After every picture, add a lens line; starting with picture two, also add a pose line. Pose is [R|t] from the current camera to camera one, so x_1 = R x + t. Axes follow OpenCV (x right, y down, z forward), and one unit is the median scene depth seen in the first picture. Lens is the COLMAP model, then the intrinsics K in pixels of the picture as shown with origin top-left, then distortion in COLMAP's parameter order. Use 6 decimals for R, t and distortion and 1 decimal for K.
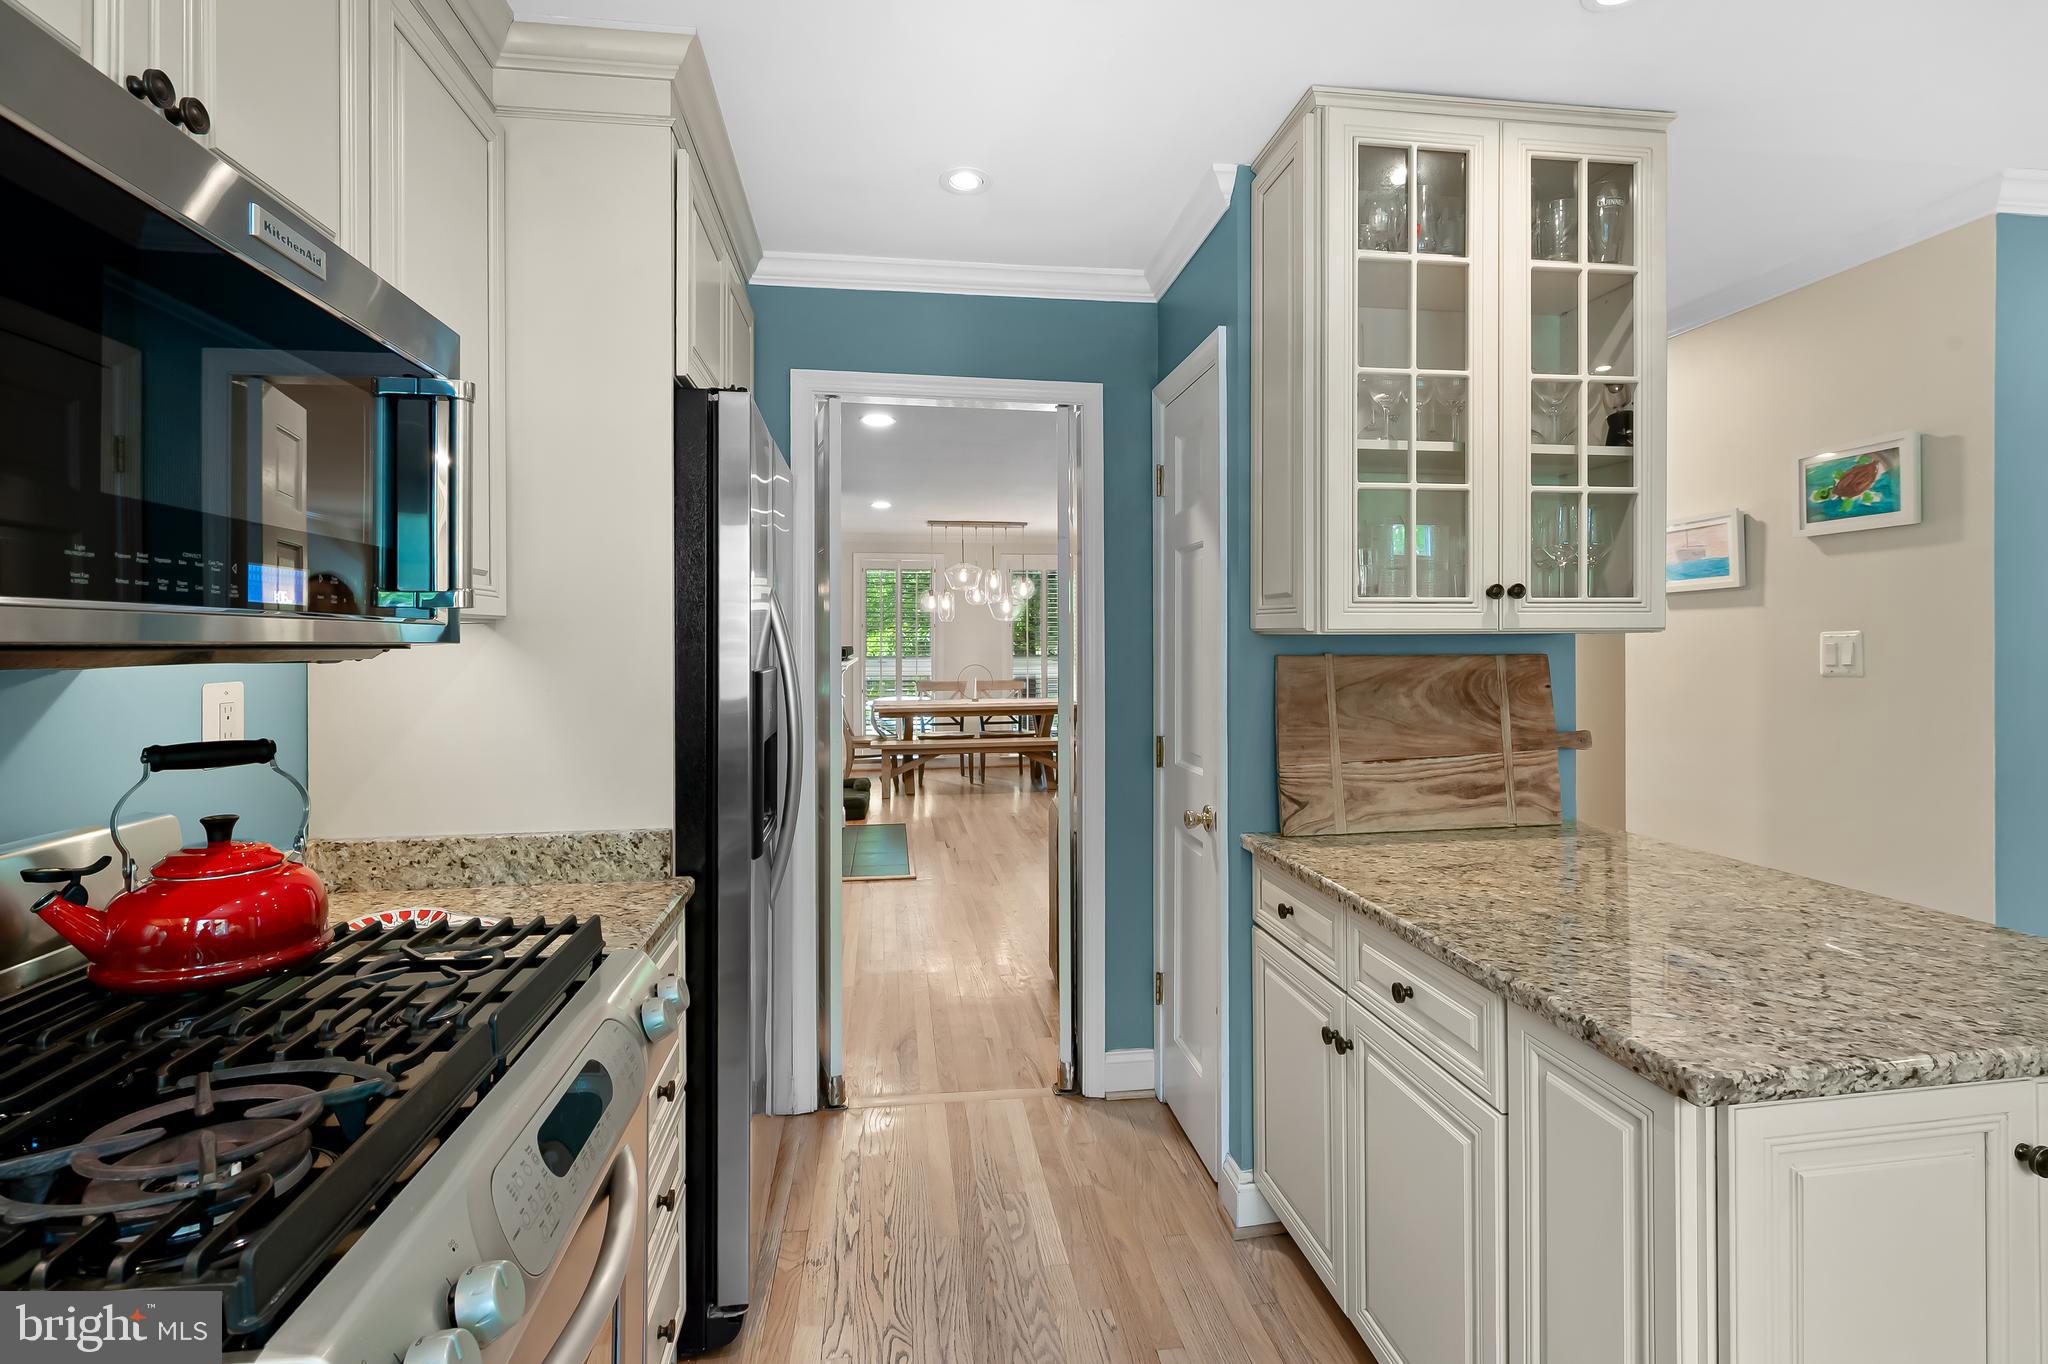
lens RADIAL K [[937.5, 0, 1018.3], [0, 937.5, 644.4], [0, 0, 1]] dist [-0.003674, 0.000488]
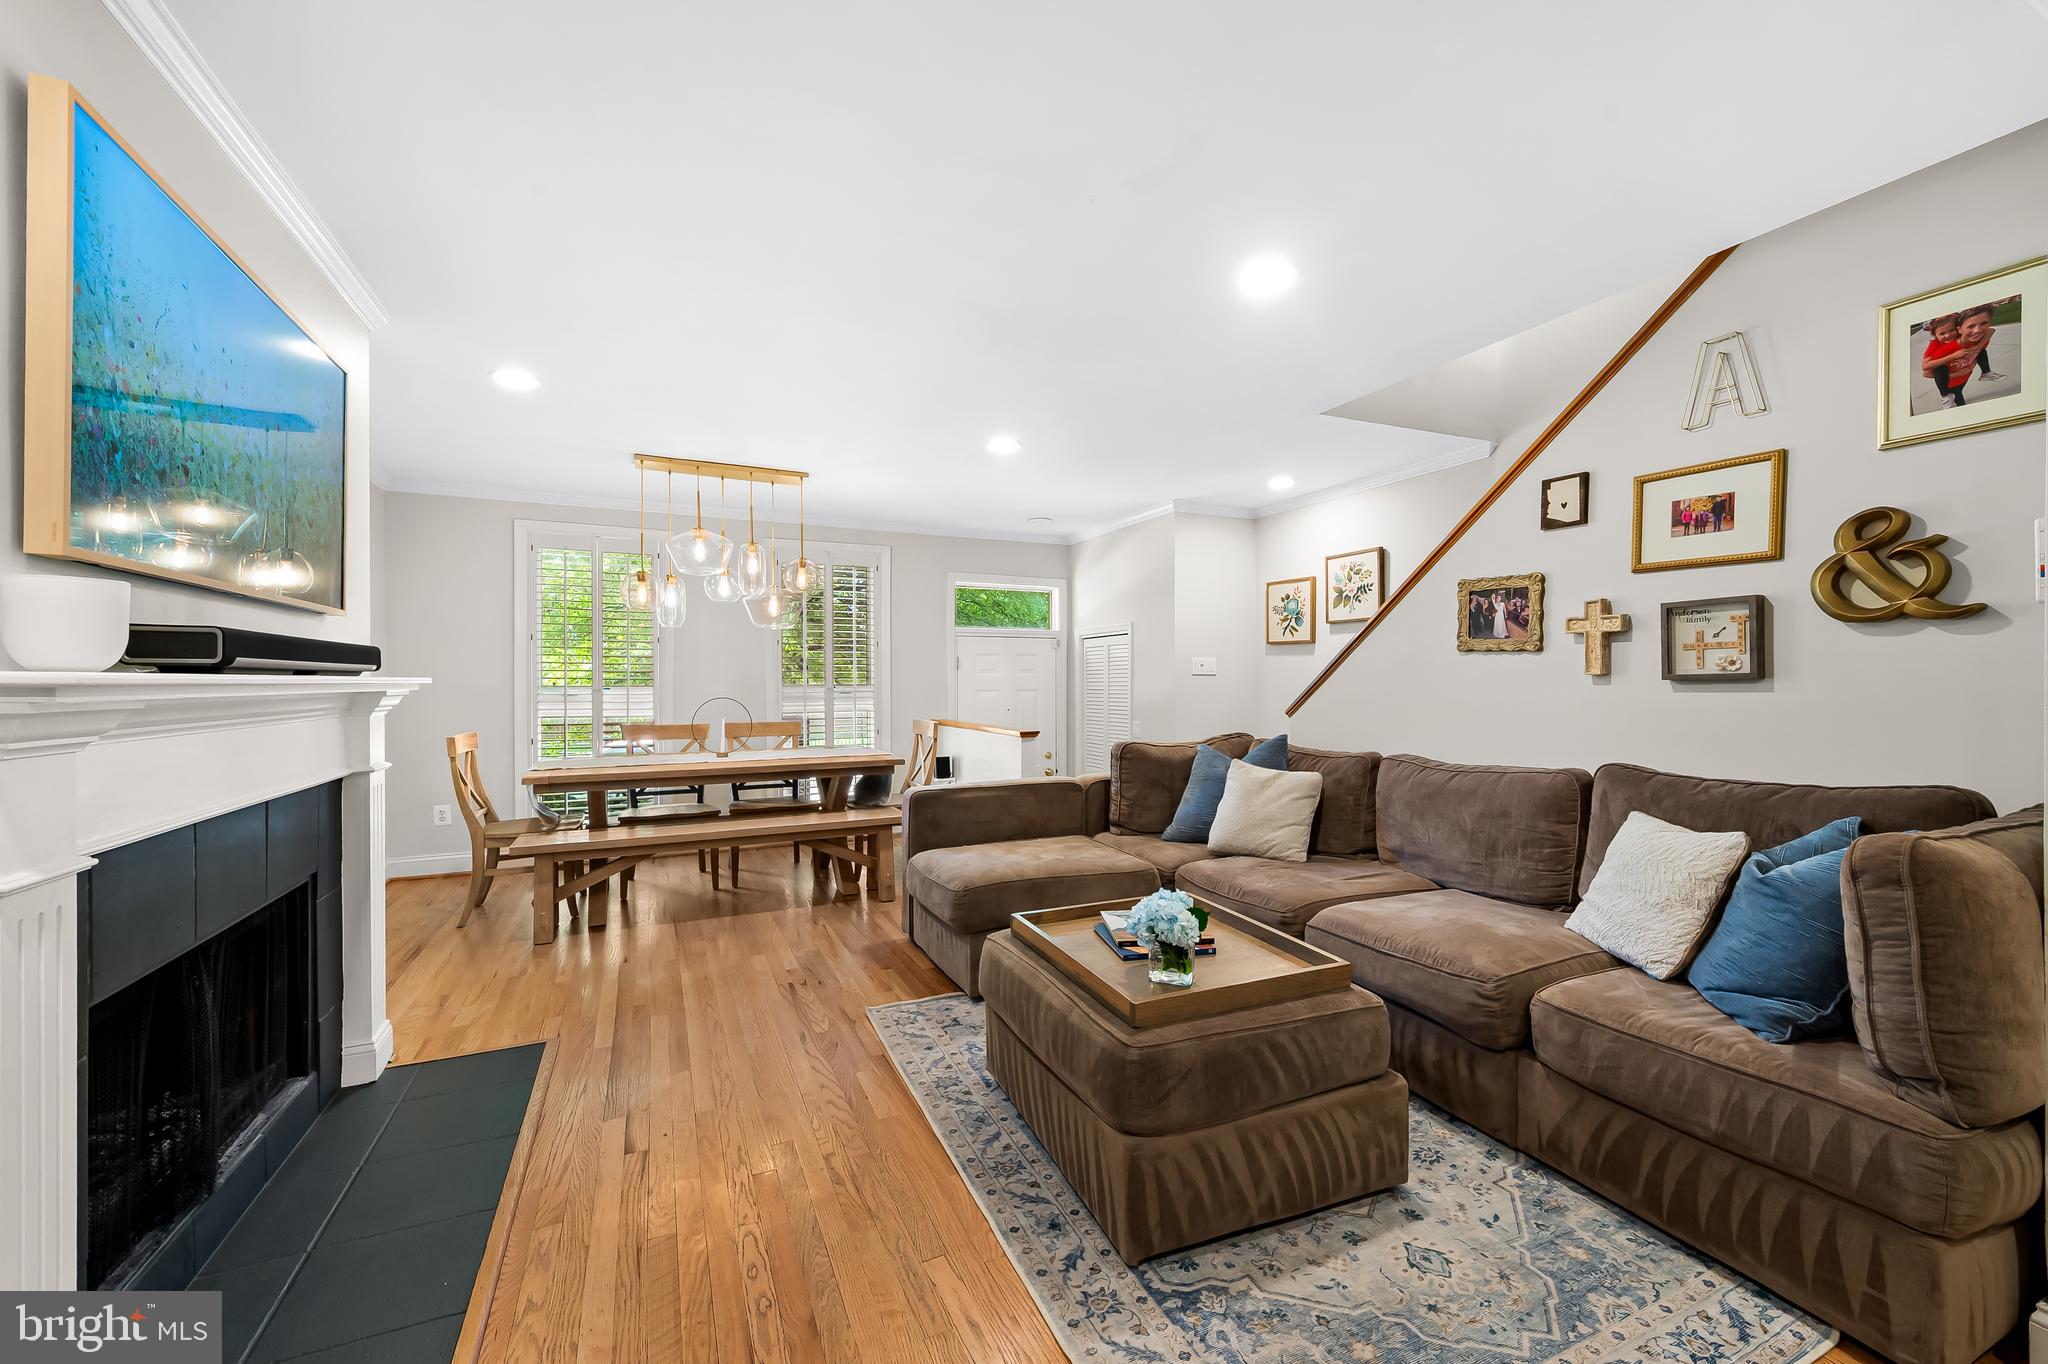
lens RADIAL K [[817.7, 0, 1023.8], [0, 817.7, 693.4], [0, 0, 1]] dist [0.007775, -0.001162]
pose [[0.957073, -0.001785, 0.289841, -0.050943], [-0.000797, 0.999961, 0.008792, 0.058073], [-0.289846, -0.008646, 0.957034, 1.838732]]
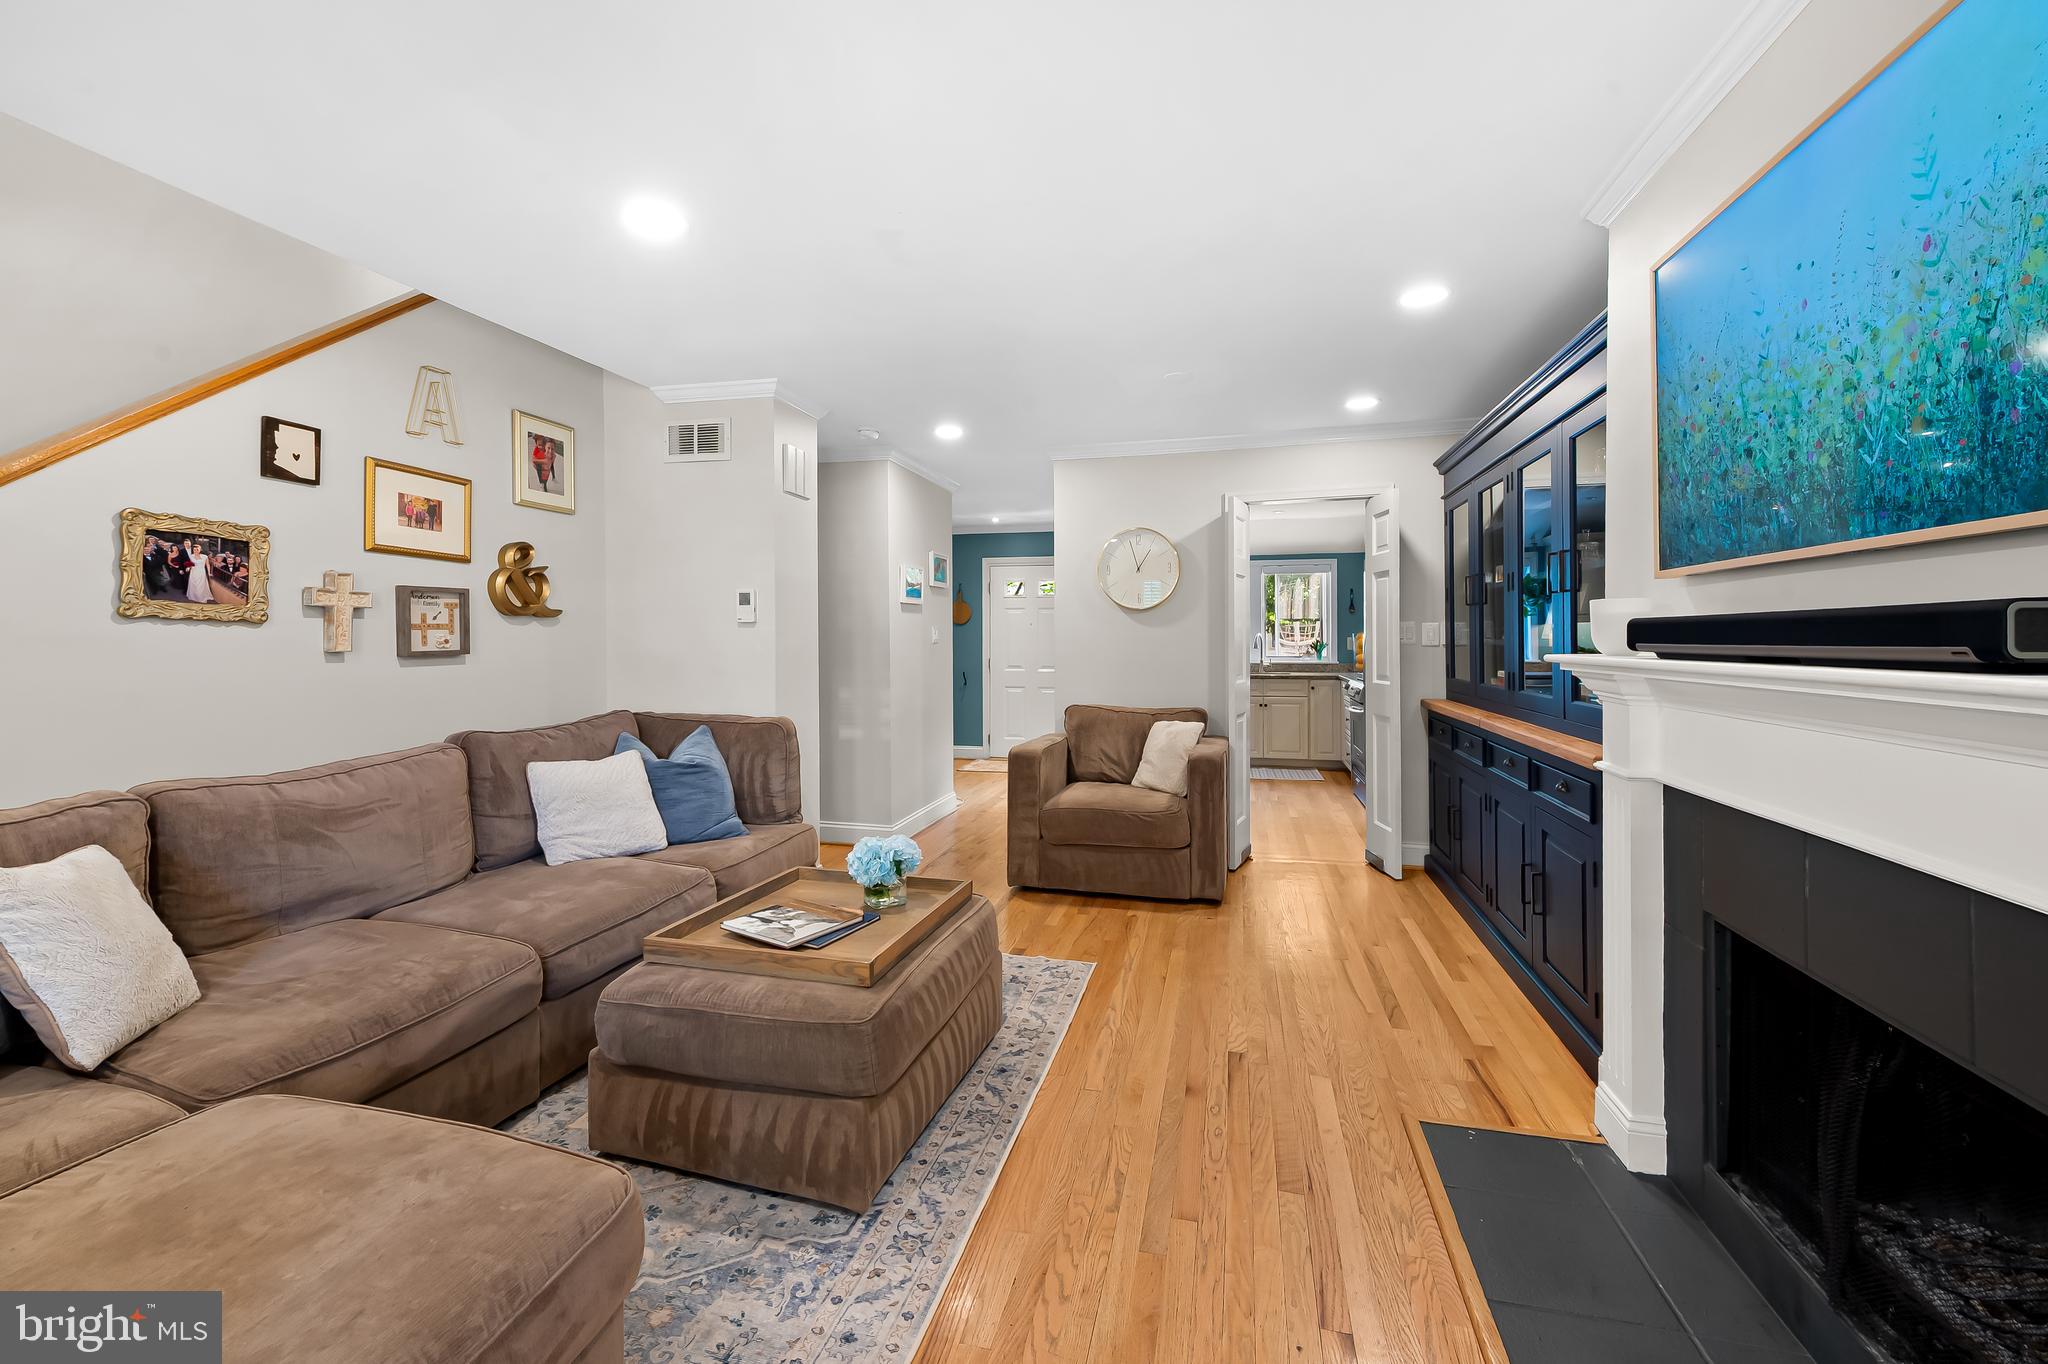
lens RADIAL K [[817.7, 0, 1048.3], [0, 817.7, 639.6], [0, 0, 1]] dist [0.007775, -0.001162]
pose [[-0.935671, 0.005447, 0.352833, -0.215593], [0.006919, 0.999972, 0.002911, 0.026856], [-0.352807, 0.005165, -0.935682, 3.486424]]
